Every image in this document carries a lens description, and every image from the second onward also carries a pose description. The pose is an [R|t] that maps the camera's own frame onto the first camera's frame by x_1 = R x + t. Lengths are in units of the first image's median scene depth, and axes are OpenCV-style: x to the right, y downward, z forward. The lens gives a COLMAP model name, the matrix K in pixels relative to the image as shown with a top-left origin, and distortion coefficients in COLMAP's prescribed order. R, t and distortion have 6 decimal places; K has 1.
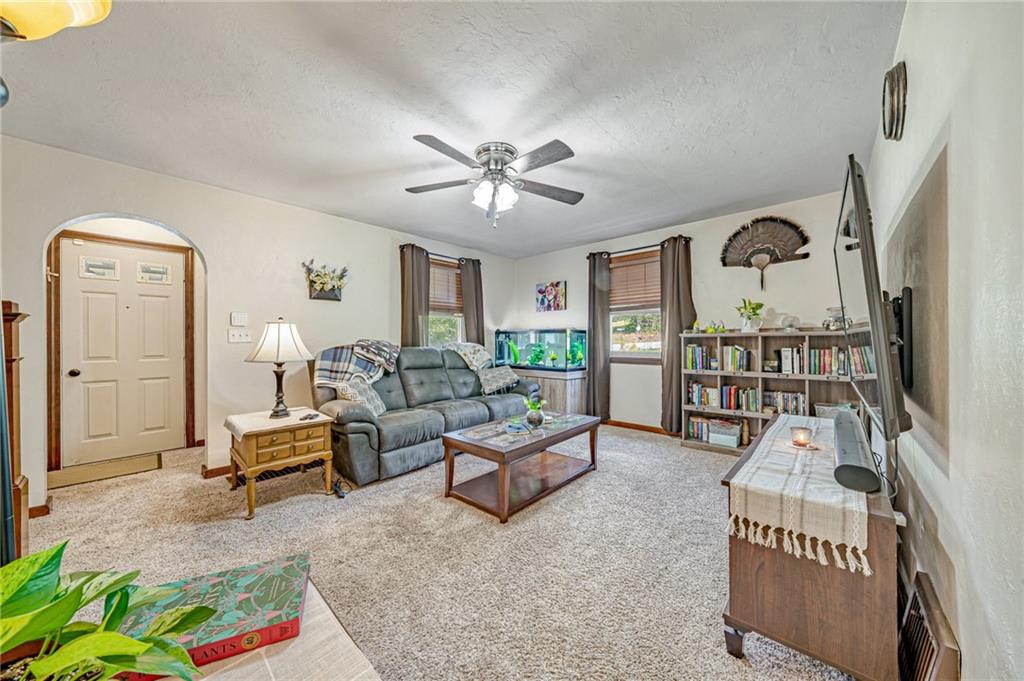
lens RADIAL K [[352.9, 0, 511.2], [0, 352.9, 343.2], [0, 0, 1]] dist [0.000209, 0.000040]
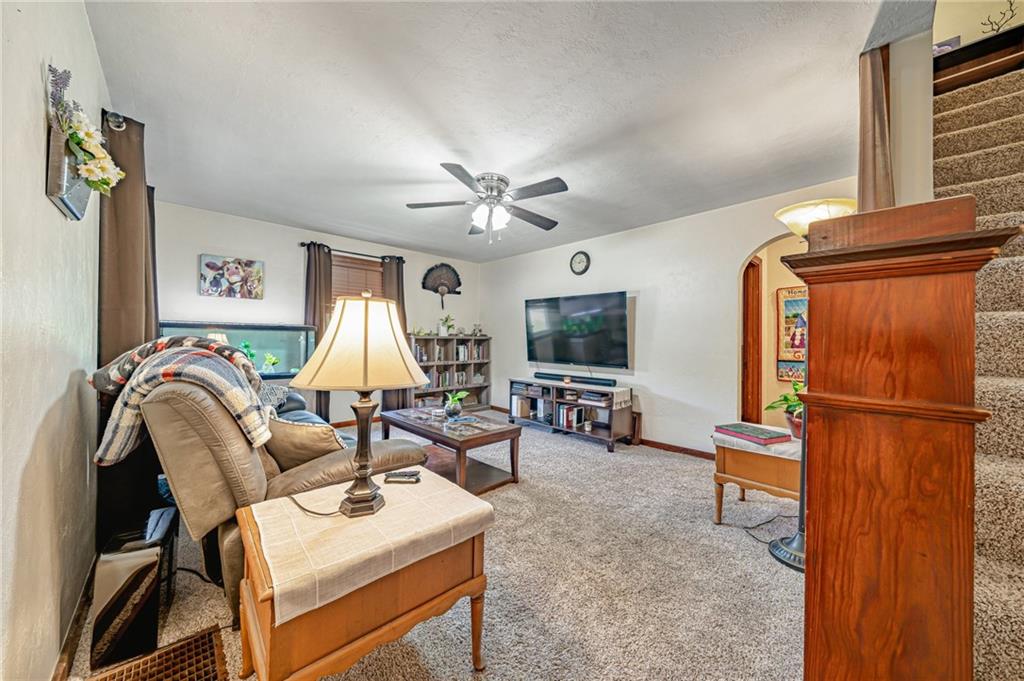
lens RADIAL K [[352.9, 0, 510.1], [0, 352.9, 339.6], [0, 0, 1]] dist [0.000209, 0.000040]
pose [[0.071313, 0.007256, 0.997428, -0.714114], [-0.001167, 0.999973, -0.007191, -0.003467], [-0.997453, -0.000651, 0.071320, 0.506550]]
